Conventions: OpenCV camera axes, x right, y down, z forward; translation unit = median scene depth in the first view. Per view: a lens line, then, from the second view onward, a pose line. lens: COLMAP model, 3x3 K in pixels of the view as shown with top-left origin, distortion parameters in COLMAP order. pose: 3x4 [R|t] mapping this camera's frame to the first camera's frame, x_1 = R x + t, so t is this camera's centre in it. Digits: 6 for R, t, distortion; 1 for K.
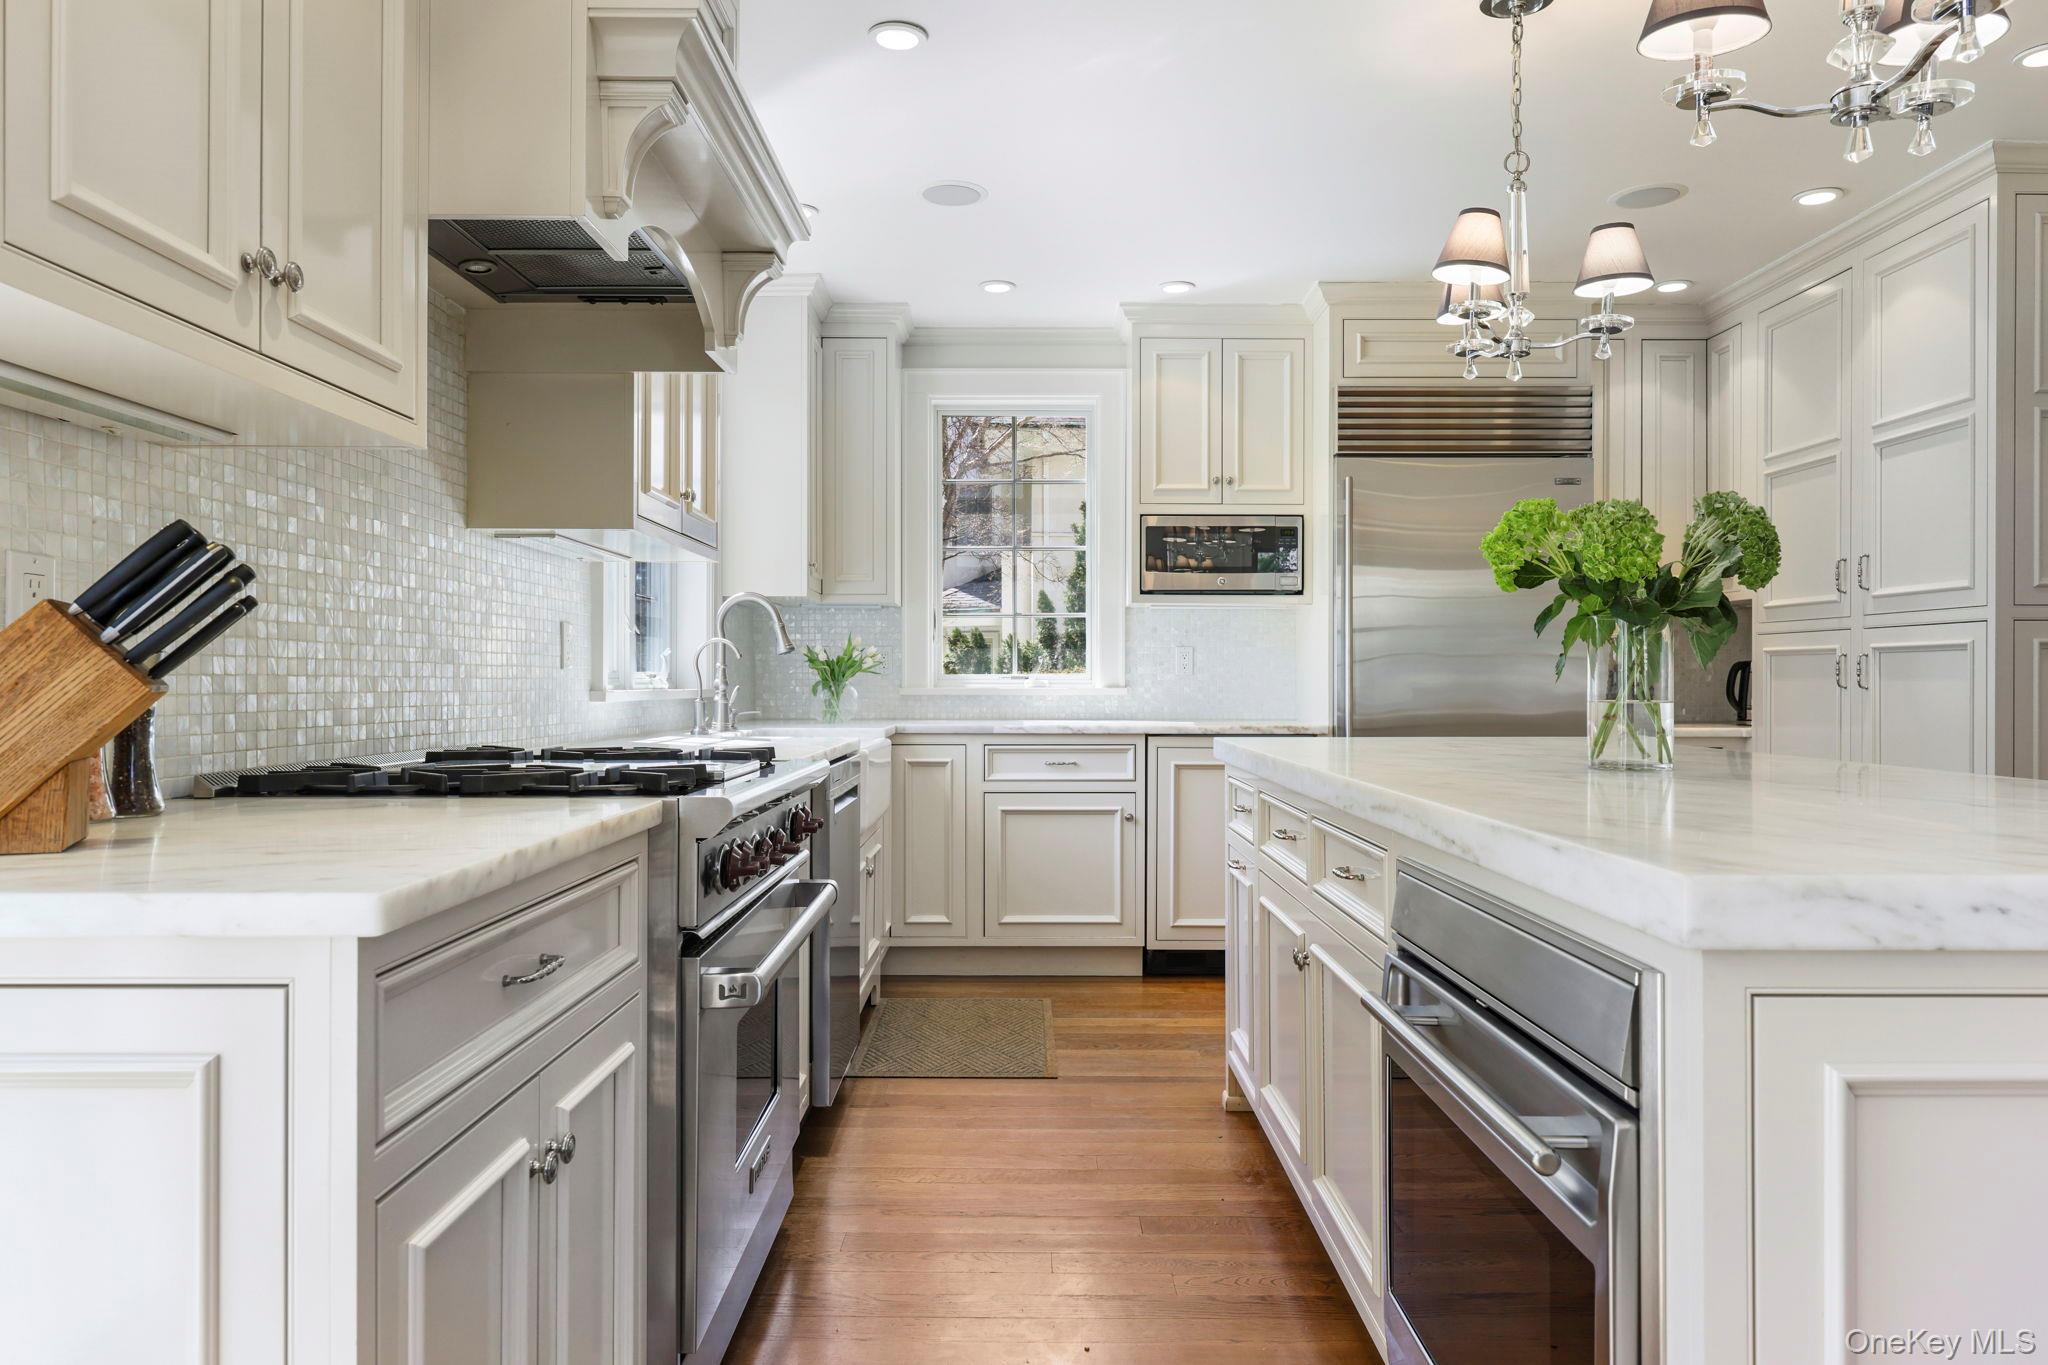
lens RADIAL K [[1371.2, 0, 1024.0], [0, 1371.2, 682.5], [0, 0, 1]] dist [0.000245, 0.000269]
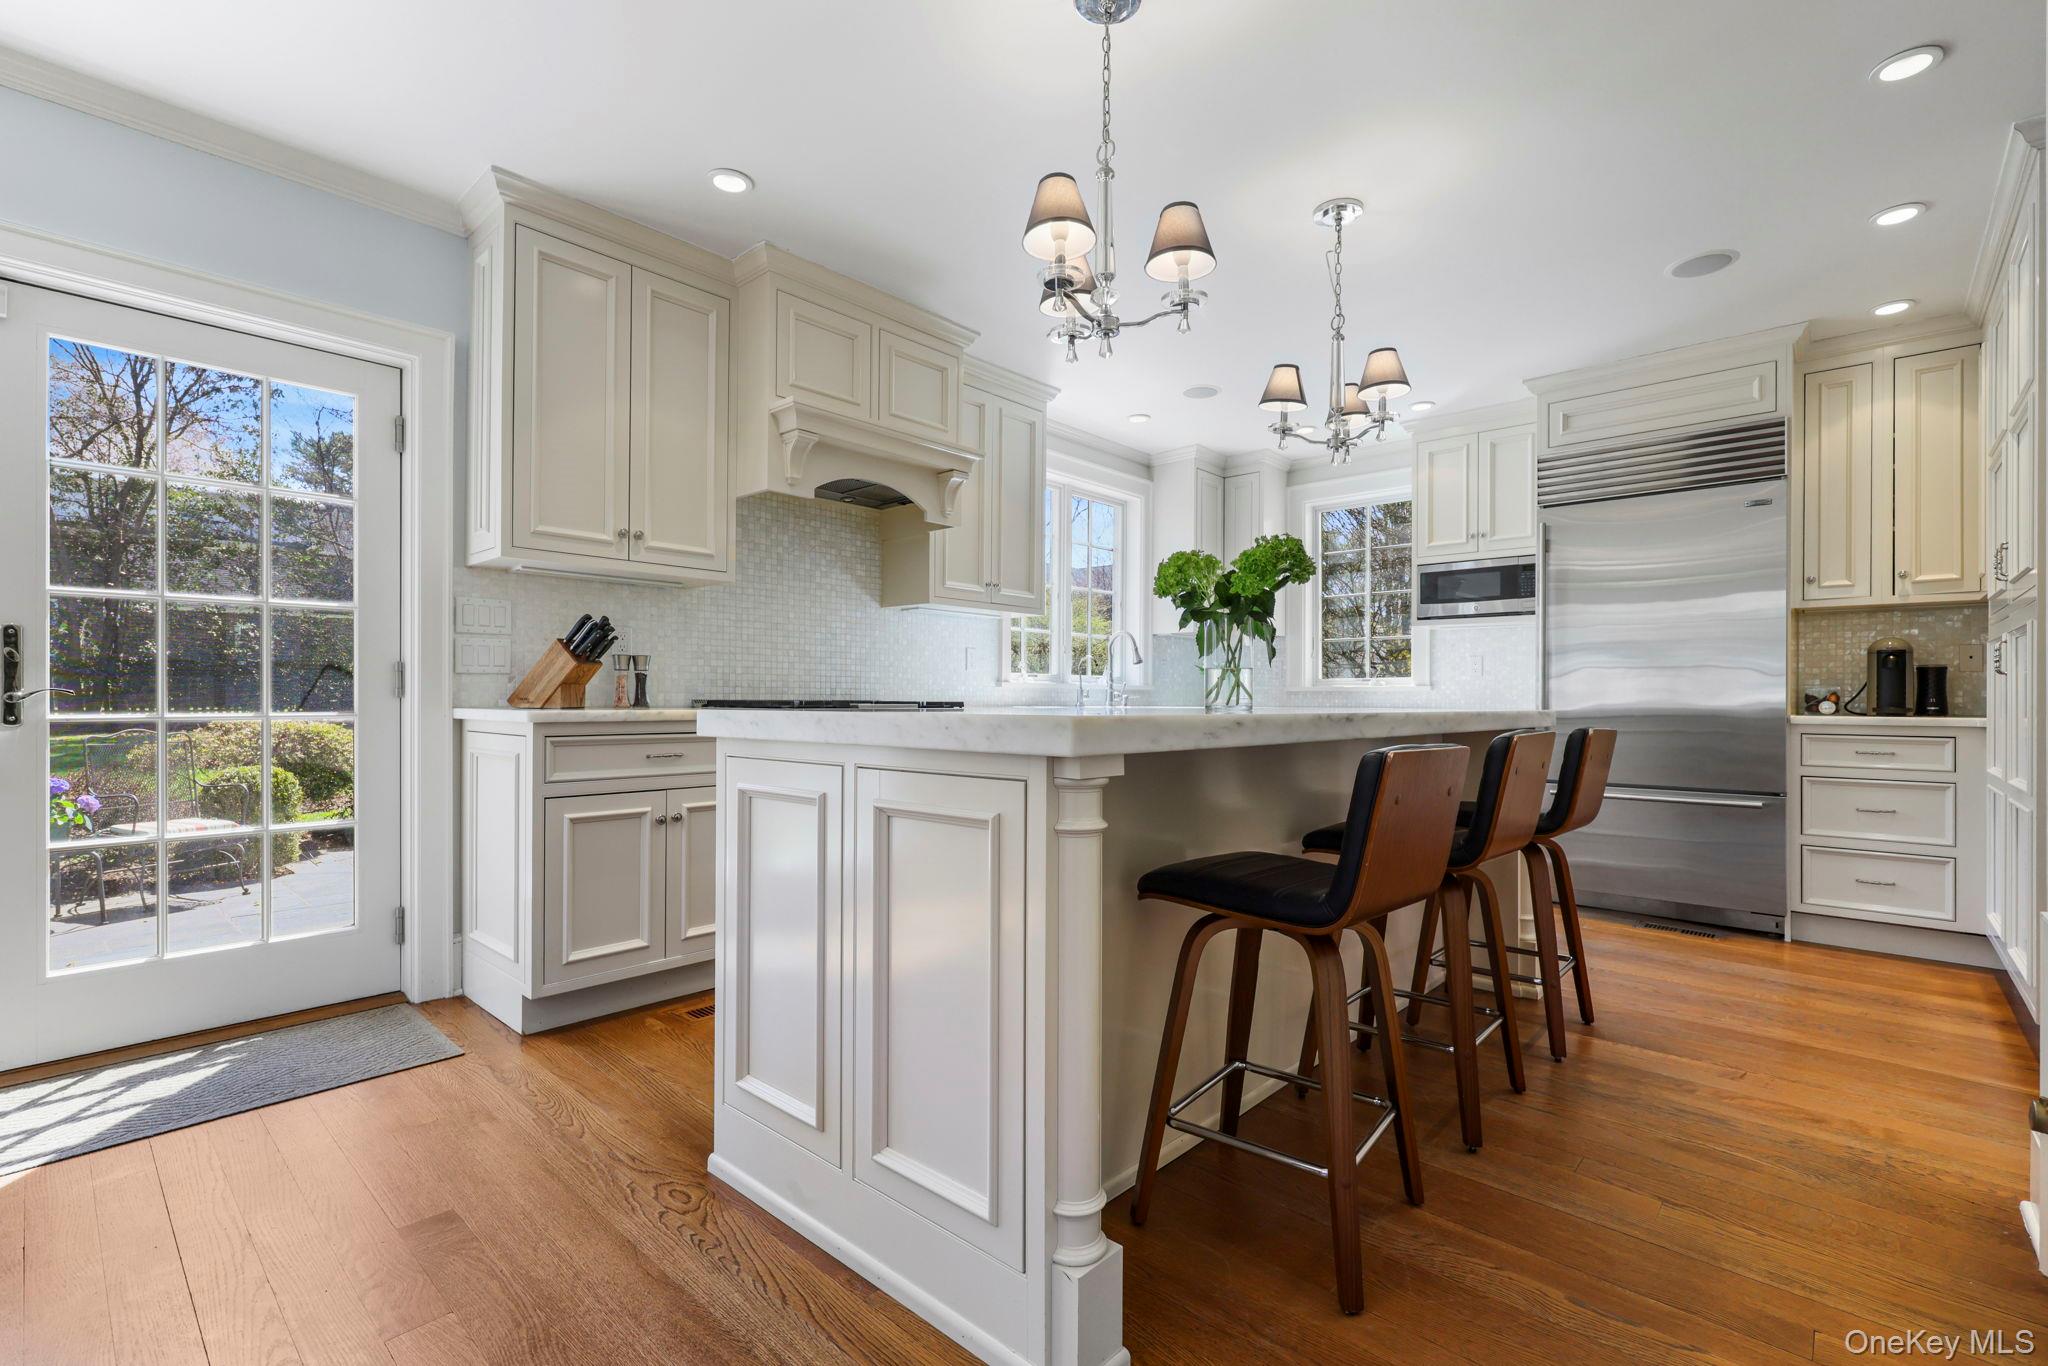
lens RADIAL K [[913.3, 0, 1024.0], [0, 913.3, 683.0], [0, 0, 1]] dist [0.009400, -0.000060]
pose [[0.739289, -0.007136, -0.673351, 0.452670], [-0.006351, 0.999825, -0.017569, 0.022666], [0.673359, 0.017265, 0.739114, 0.010301]]
